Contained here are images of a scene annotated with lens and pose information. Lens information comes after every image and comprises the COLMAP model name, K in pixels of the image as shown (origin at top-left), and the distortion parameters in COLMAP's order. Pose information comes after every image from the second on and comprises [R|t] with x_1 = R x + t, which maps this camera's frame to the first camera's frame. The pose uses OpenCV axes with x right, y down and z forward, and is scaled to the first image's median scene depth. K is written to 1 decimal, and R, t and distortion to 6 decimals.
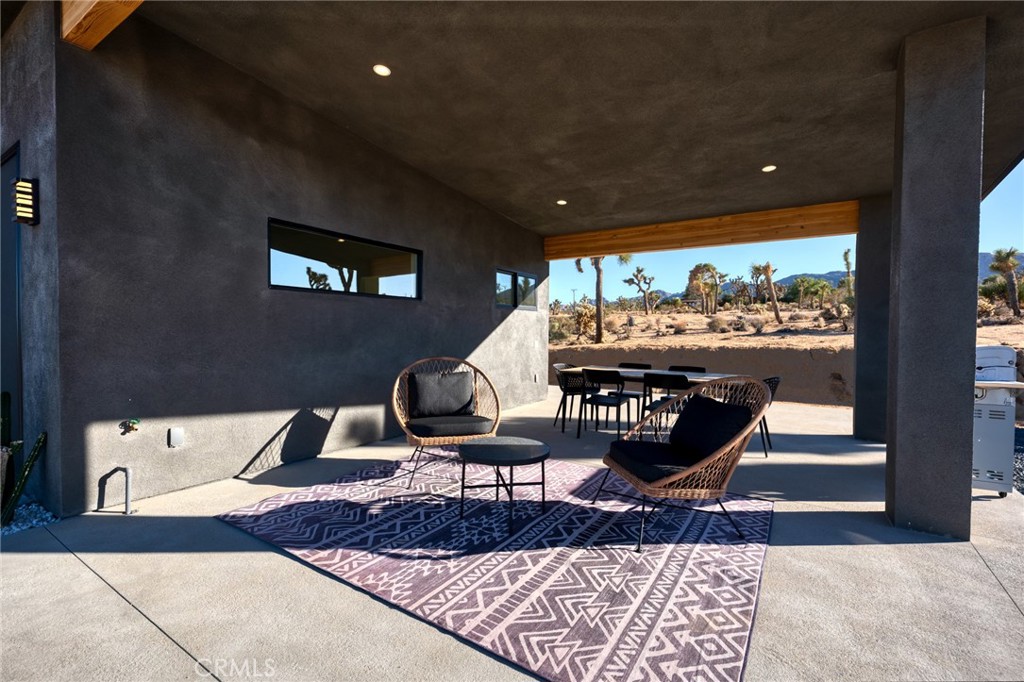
lens RADIAL K [[460.4, 0, 498.1], [0, 460.4, 344.6], [0, 0, 1]] dist [-0.014609, -0.000999]
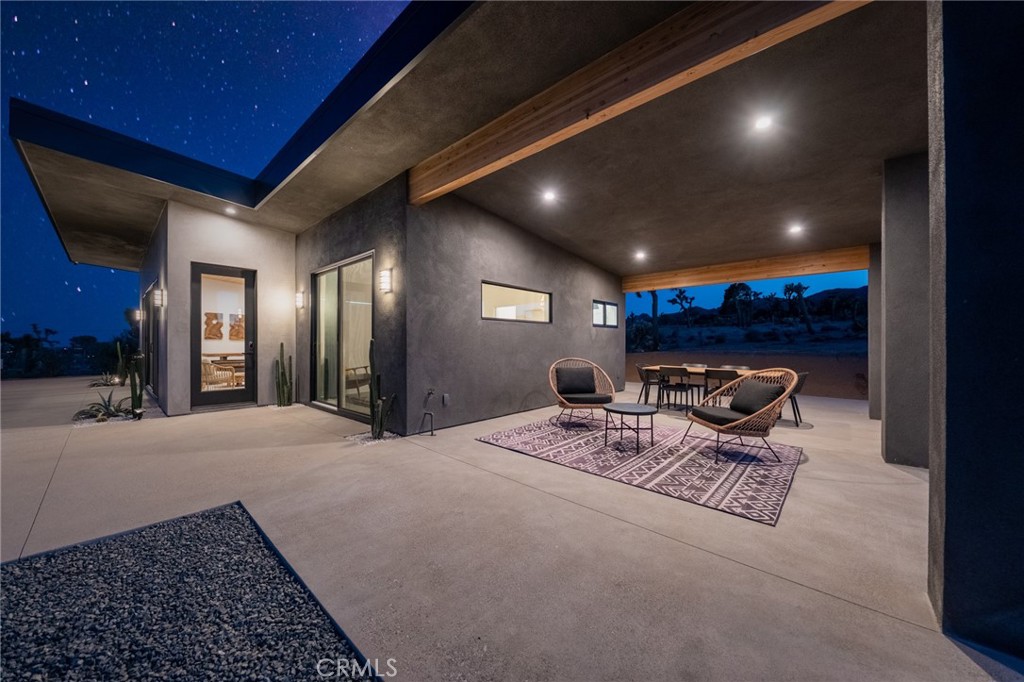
lens RADIAL K [[358.0, 0, 492.2], [0, 358.0, 346.1], [0, 0, 1]] dist [-0.016373, -0.000221]
pose [[0.982563, -0.006272, -0.185826, -0.110700], [0.002572, 0.999794, -0.020147, 0.005636], [0.185914, 0.019318, 0.982376, -0.203535]]
